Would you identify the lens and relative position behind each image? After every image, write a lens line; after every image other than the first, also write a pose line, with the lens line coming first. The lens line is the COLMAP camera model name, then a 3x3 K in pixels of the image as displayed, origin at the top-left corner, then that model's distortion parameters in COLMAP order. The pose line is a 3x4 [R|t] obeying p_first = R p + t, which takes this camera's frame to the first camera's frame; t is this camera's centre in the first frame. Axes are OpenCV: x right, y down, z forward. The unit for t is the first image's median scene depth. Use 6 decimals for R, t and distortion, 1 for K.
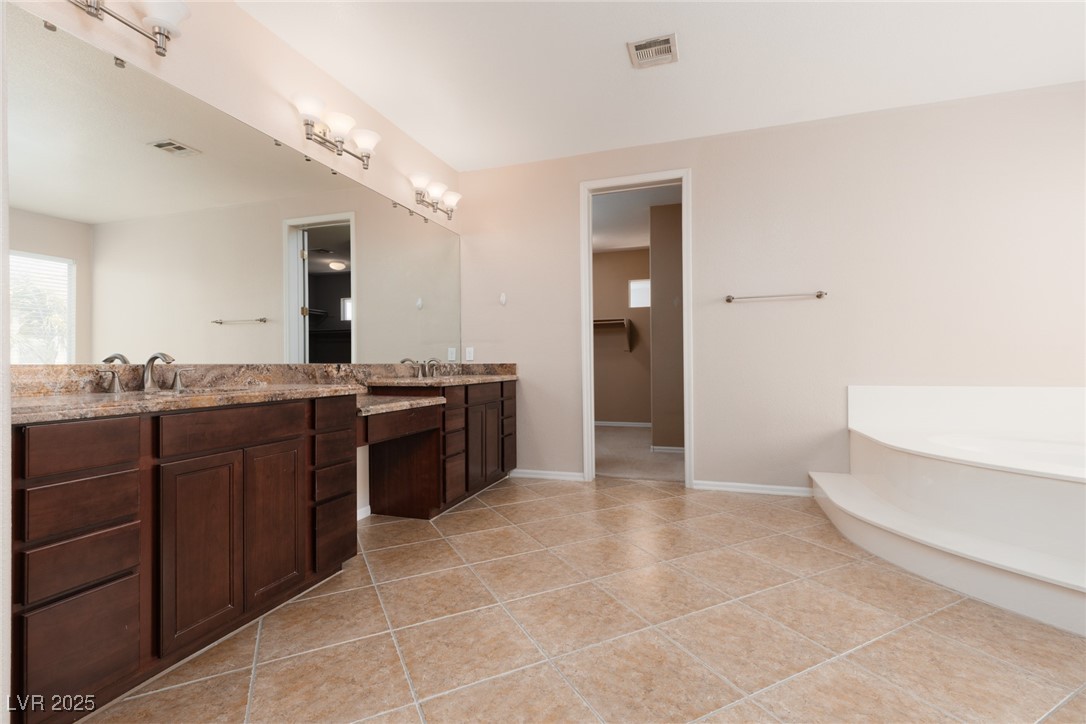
lens RADIAL K [[478.4, 0, 547.5], [0, 478.4, 339.7], [0, 0, 1]] dist [0.000803, -0.000051]
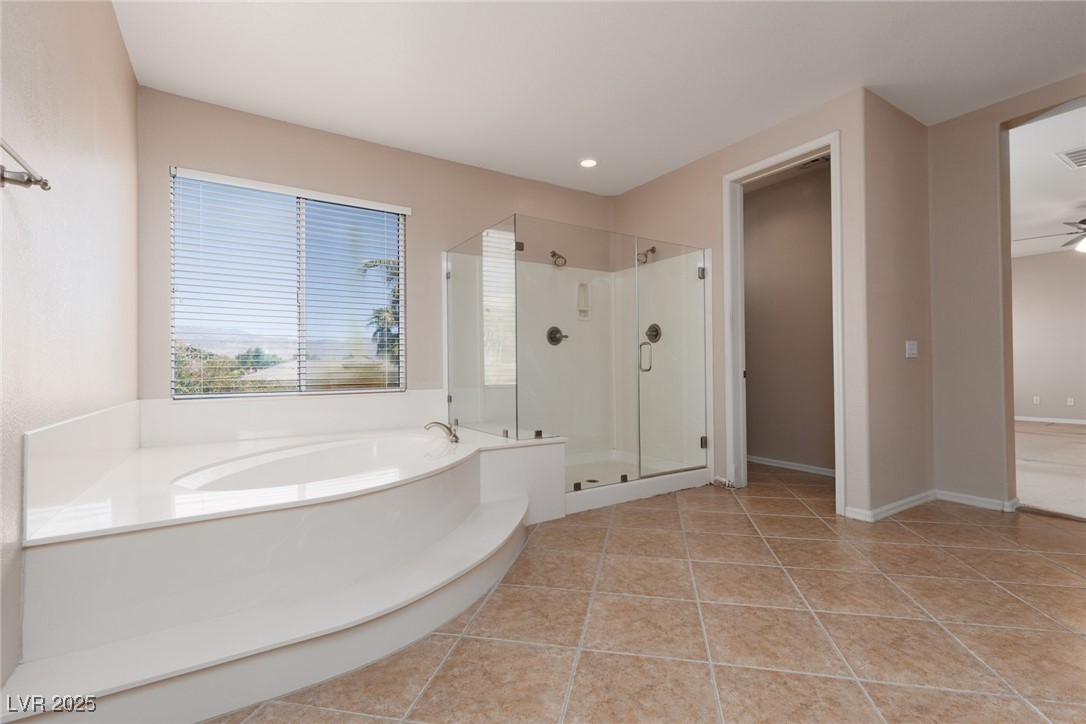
lens RADIAL K [[489.5, 0, 543.4], [0, 489.5, 354.7], [0, 0, 1]] dist [0.001160, -0.000199]
pose [[-0.776485, 0.034739, 0.629178, 0.080952], [-0.012758, 0.997408, -0.070814, 0.096118], [-0.630007, -0.063013, -0.774029, 1.872138]]
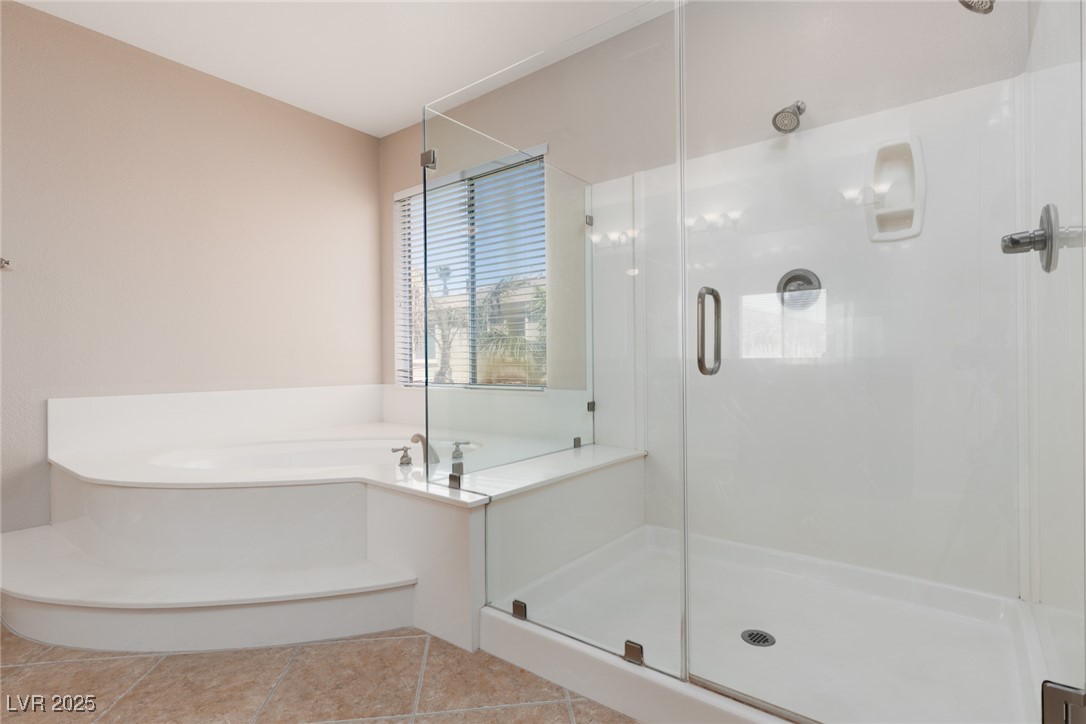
lens RADIAL K [[534.2, 0, 543.0], [0, 534.2, 362.0], [0, 0, 1]] dist [-0.001593, -0.000319]
pose [[0.334624, 0.003460, 0.942345, 0.243989], [-0.044418, 0.998940, 0.012105, 0.002061], [-0.941304, -0.045908, 0.334423, 0.121925]]
